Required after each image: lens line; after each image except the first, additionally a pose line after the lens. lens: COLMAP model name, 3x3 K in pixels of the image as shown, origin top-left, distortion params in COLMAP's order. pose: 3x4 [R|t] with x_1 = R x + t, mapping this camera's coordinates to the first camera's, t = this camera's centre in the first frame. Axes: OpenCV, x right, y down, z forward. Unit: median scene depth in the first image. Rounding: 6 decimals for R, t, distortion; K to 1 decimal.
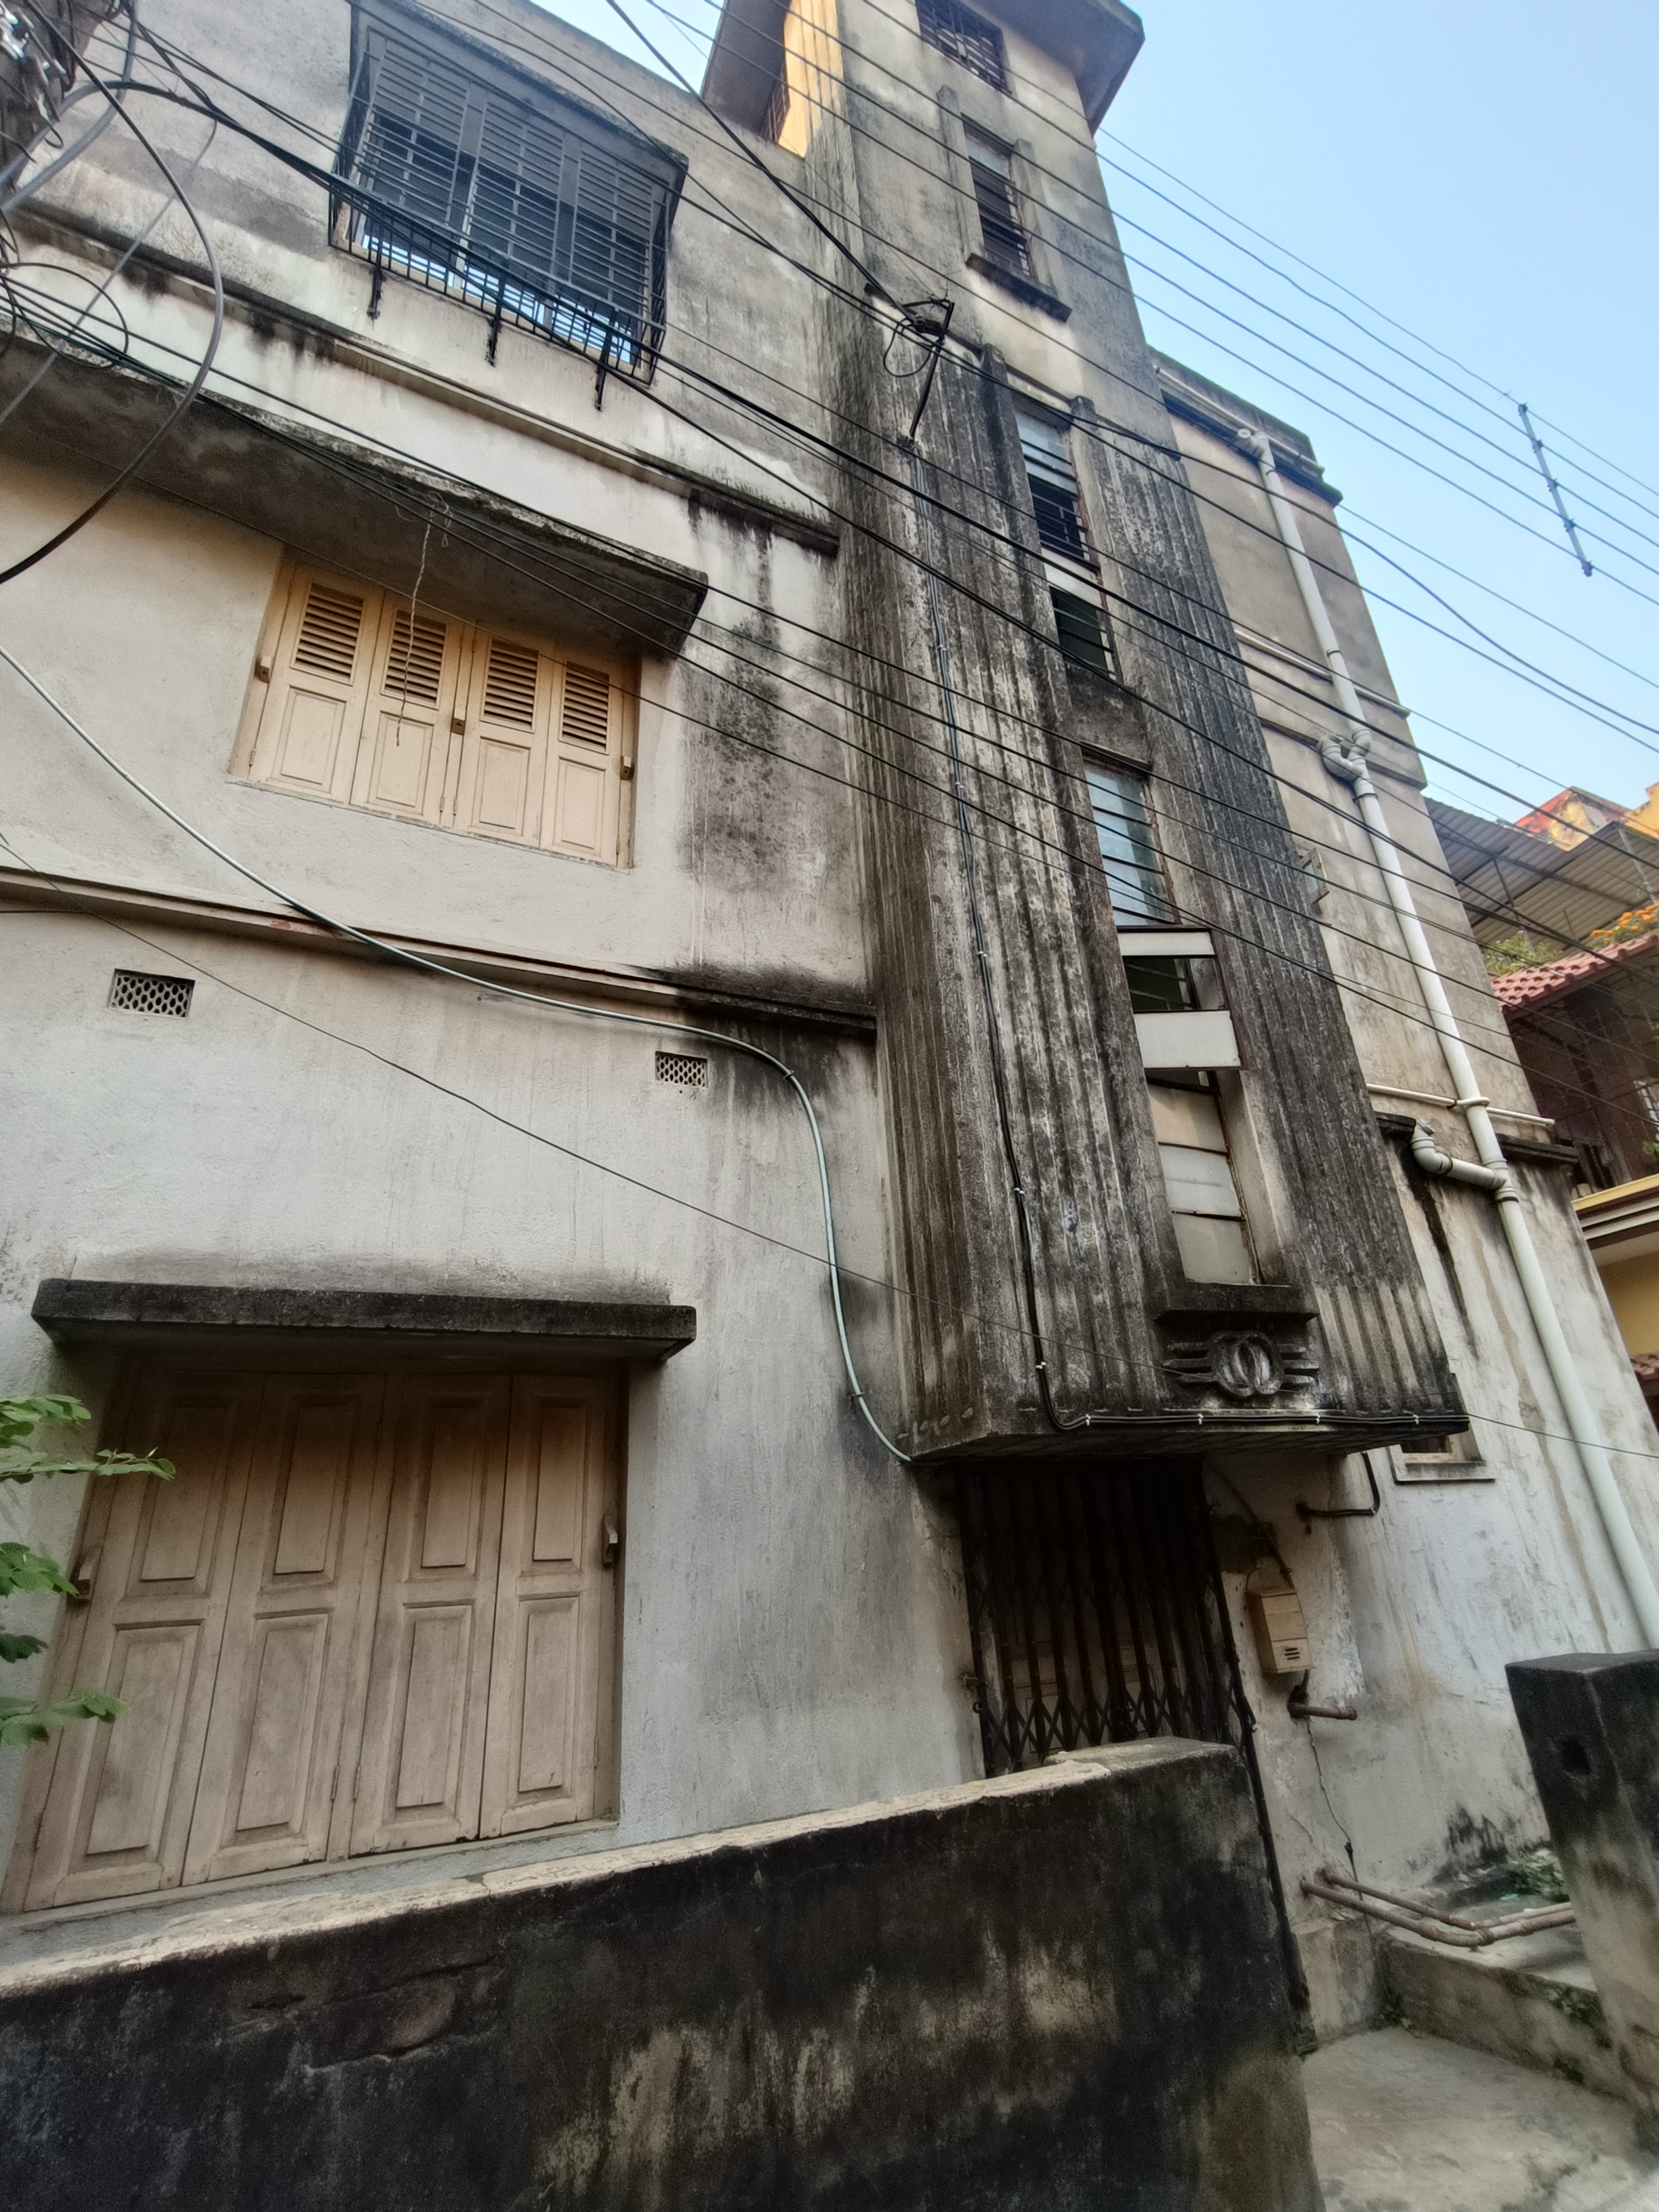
lens RADIAL K [[1027.3, 0, 829.5], [0, 1027.3, 1106.0], [0, 0, 1]] dist [0.010273, -0.000255]
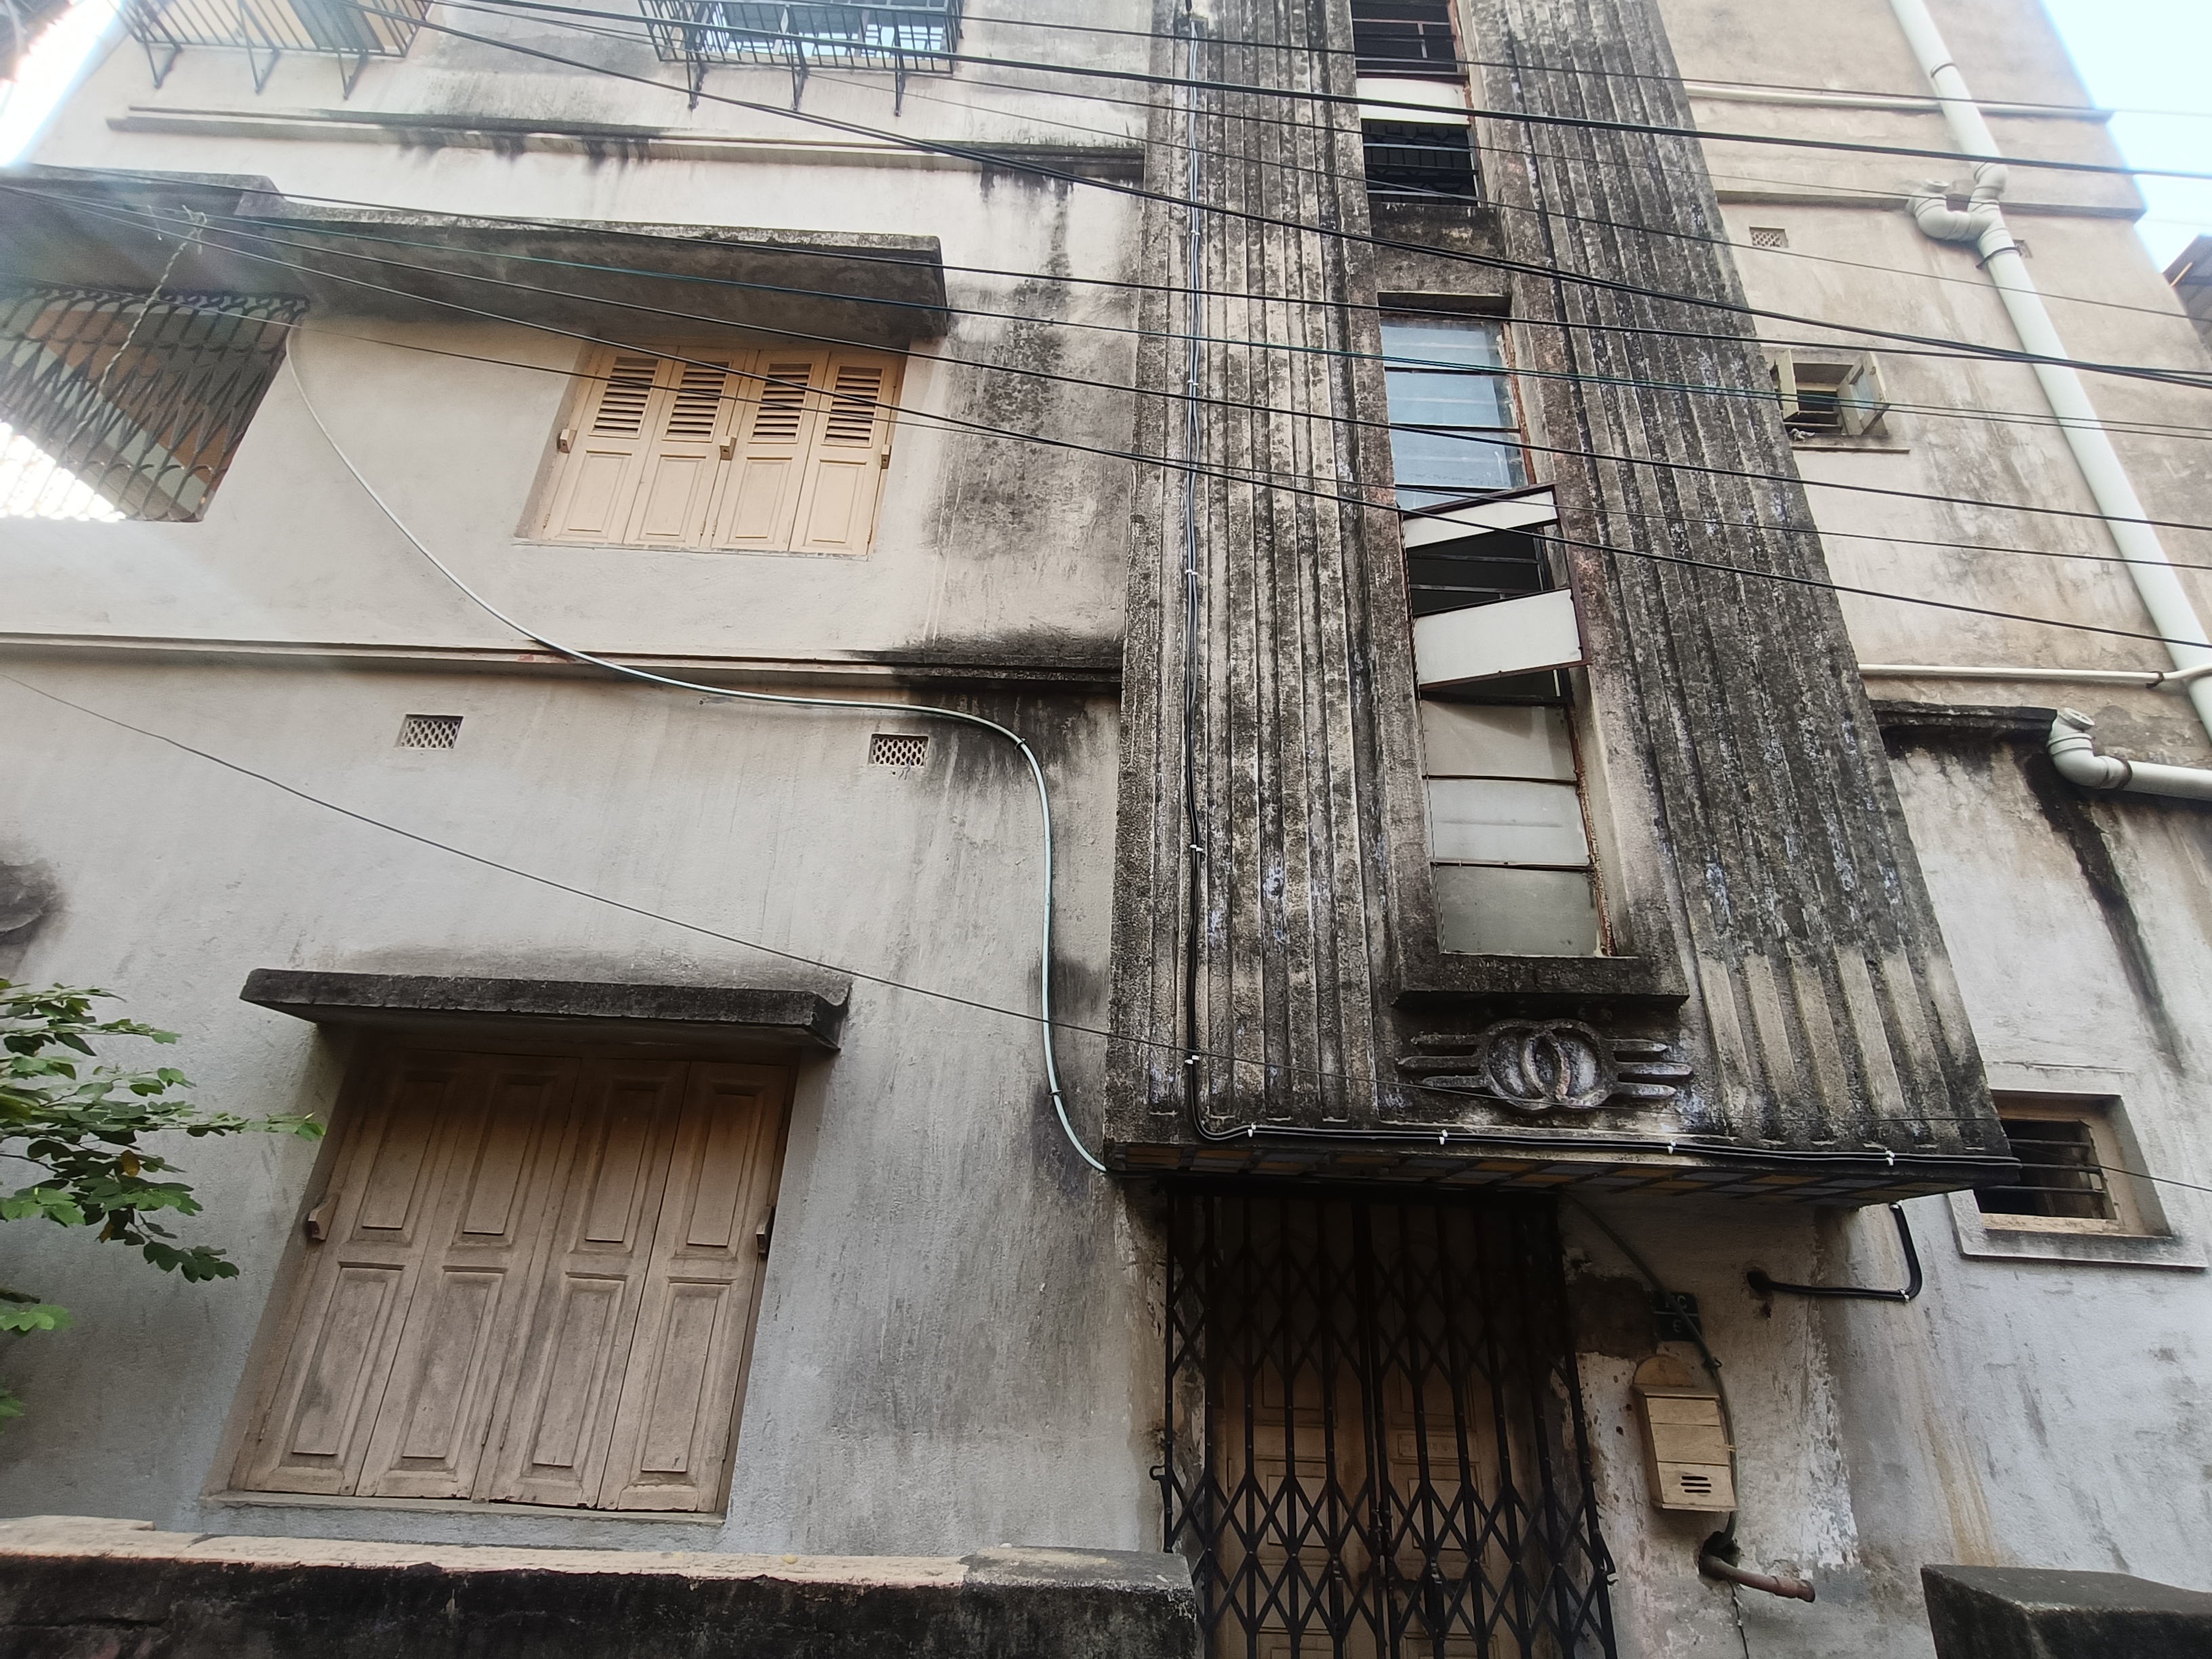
lens RADIAL K [[1019.0, 0, 1103.2], [0, 1019.0, 820.9], [0, 0, 1]] dist [0.008194, 0.000099]
pose [[0.902114, -0.084348, -0.423174, 0.433126], [0.084668, 0.996245, -0.018081, 0.064999], [0.423110, -0.019518, 0.905868, 0.219602]]
